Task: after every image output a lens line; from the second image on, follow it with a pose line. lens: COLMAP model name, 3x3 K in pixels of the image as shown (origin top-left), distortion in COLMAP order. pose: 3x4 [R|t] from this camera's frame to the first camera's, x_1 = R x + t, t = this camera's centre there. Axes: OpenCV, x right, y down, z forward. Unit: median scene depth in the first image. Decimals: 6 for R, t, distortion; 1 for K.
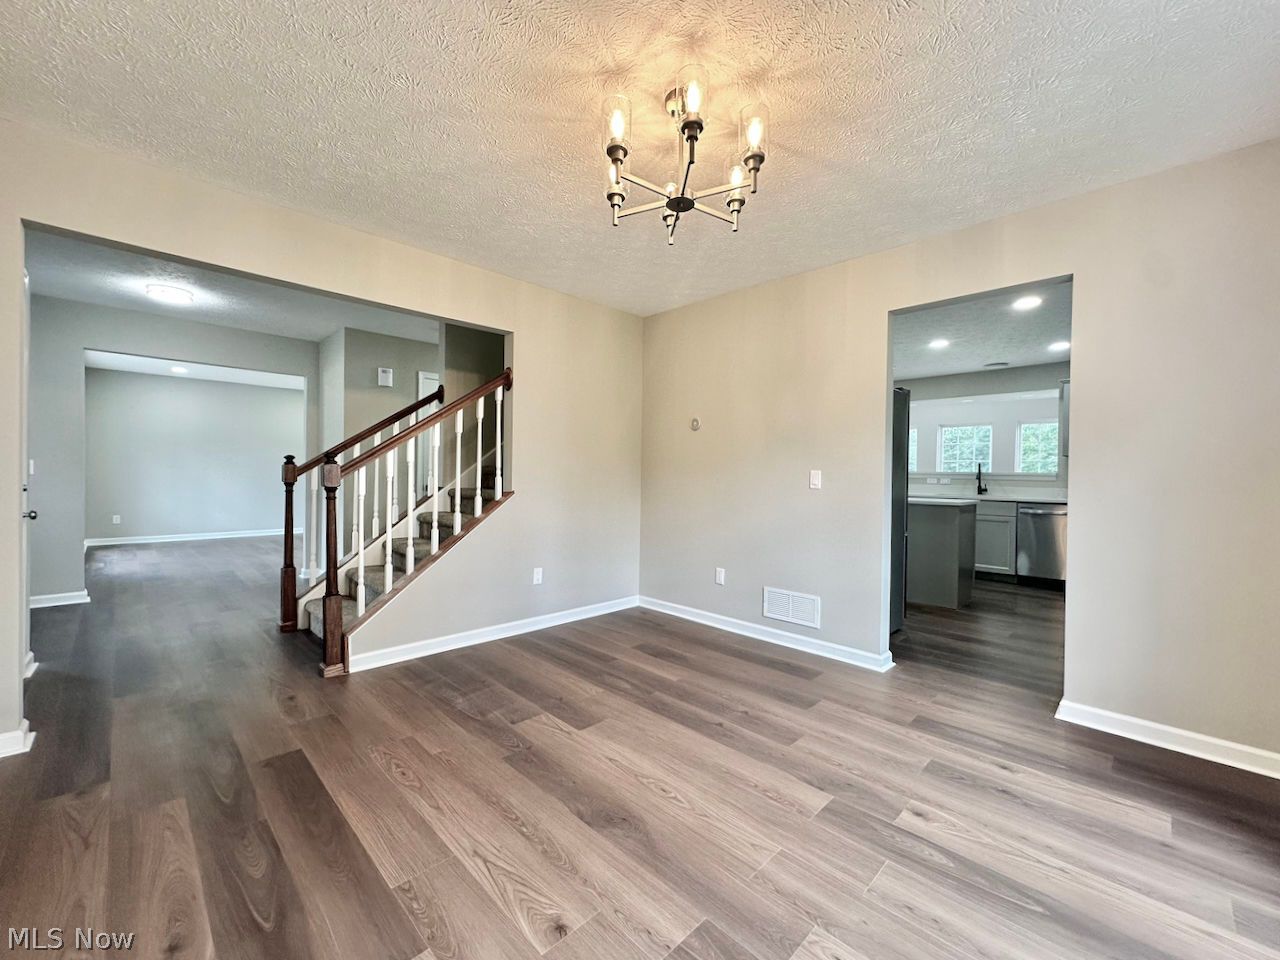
lens RADIAL K [[522.0, 0, 640.0], [0, 522.0, 480.0], [0, 0, 1]] dist [-0.003159, -0.000227]
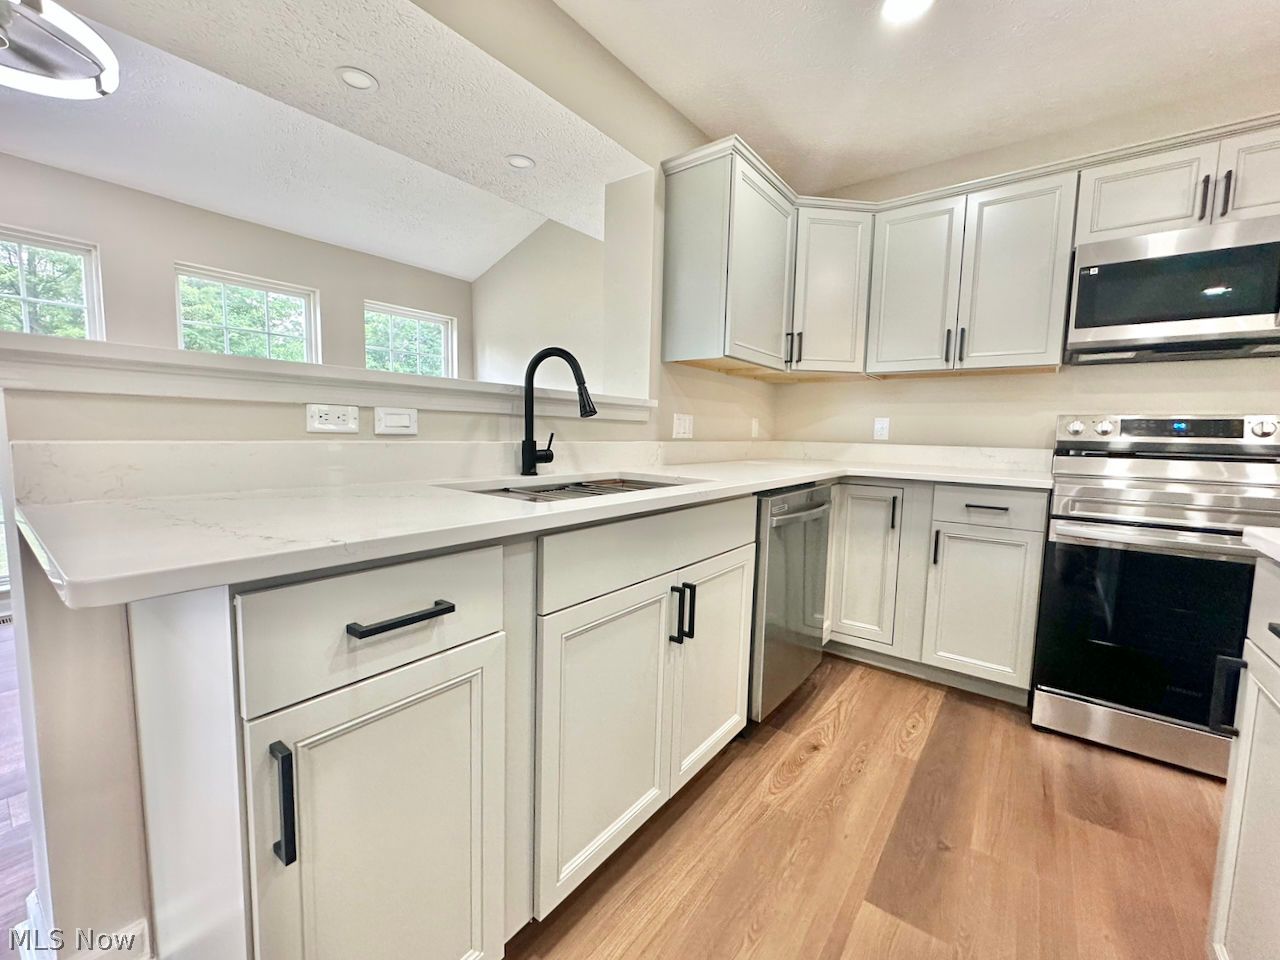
lens RADIAL K [[522.0, 0, 640.0], [0, 522.0, 480.0], [0, 0, 1]] dist [-0.003159, -0.000227]
pose [[-0.129079, -0.097480, 0.986831, 0.389136], [-0.001144, 0.995171, 0.098155, 0.005298], [-0.991634, 0.011541, -0.128567, 0.978732]]
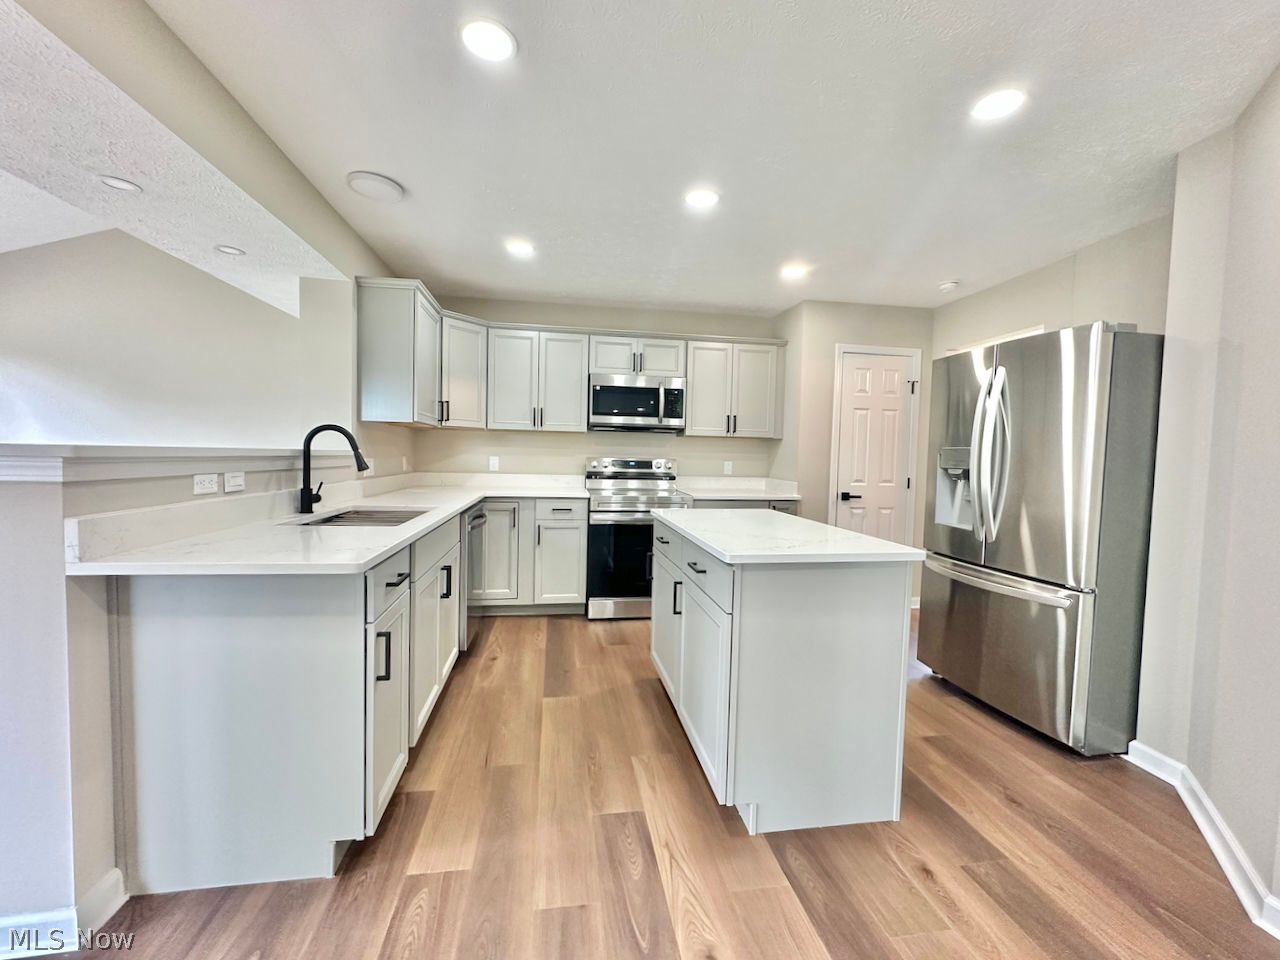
lens RADIAL K [[522.0, 0, 640.0], [0, 522.0, 480.0], [0, 0, 1]] dist [-0.003159, -0.000227]
pose [[-0.811927, -0.049289, 0.581674, 0.260524], [-0.013177, 0.997723, 0.066151, -0.020797], [-0.583610, 0.046045, -0.810727, 1.154171]]
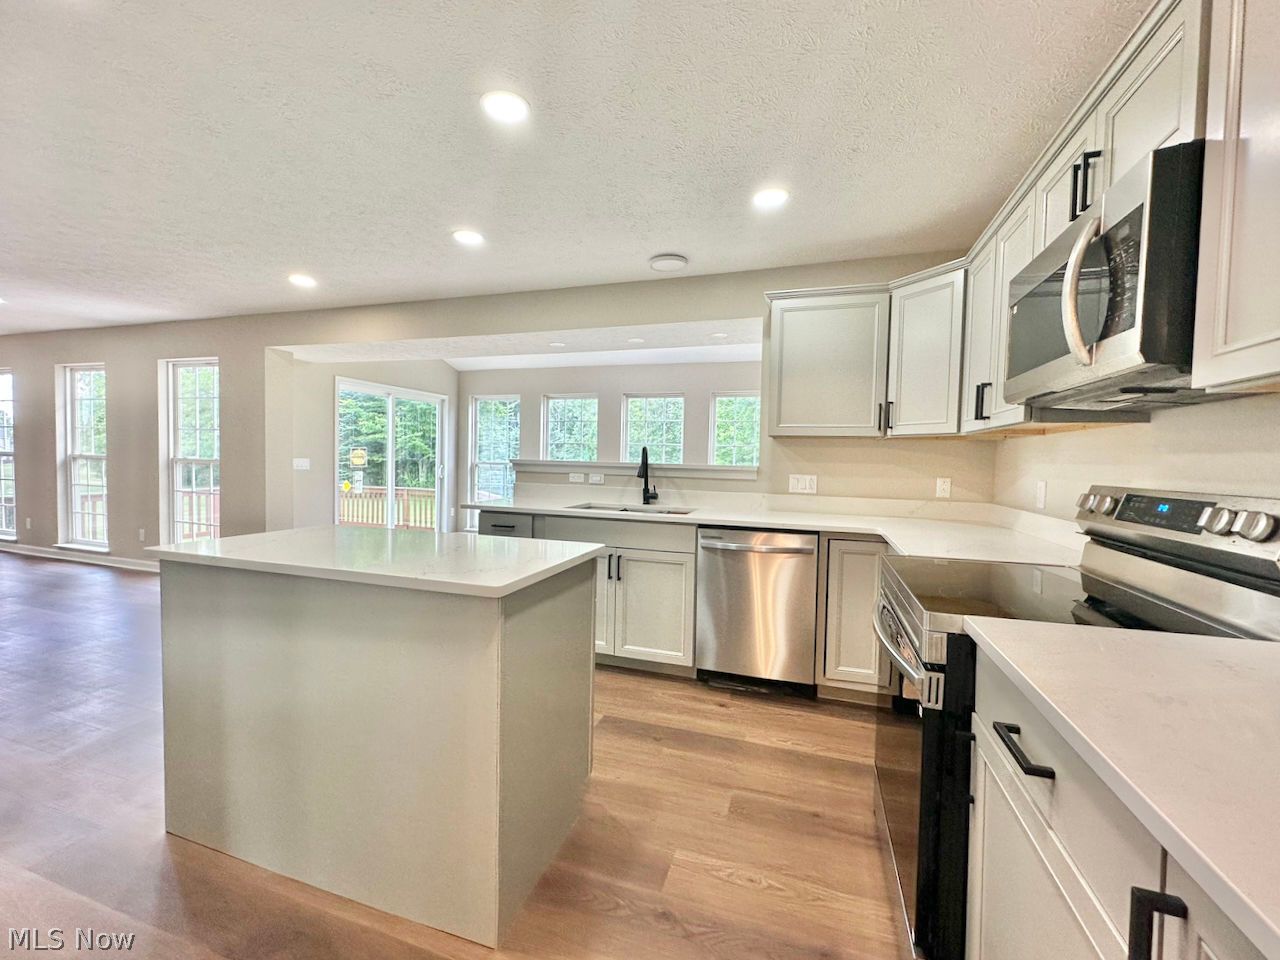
lens RADIAL K [[522.0, 0, 640.0], [0, 522.0, 480.0], [0, 0, 1]] dist [-0.003159, -0.000227]
pose [[0.891149, 0.004788, 0.453686, 0.396820], [-0.013380, 0.999787, 0.015731, -0.005856], [-0.453514, -0.020089, 0.891023, 0.514787]]
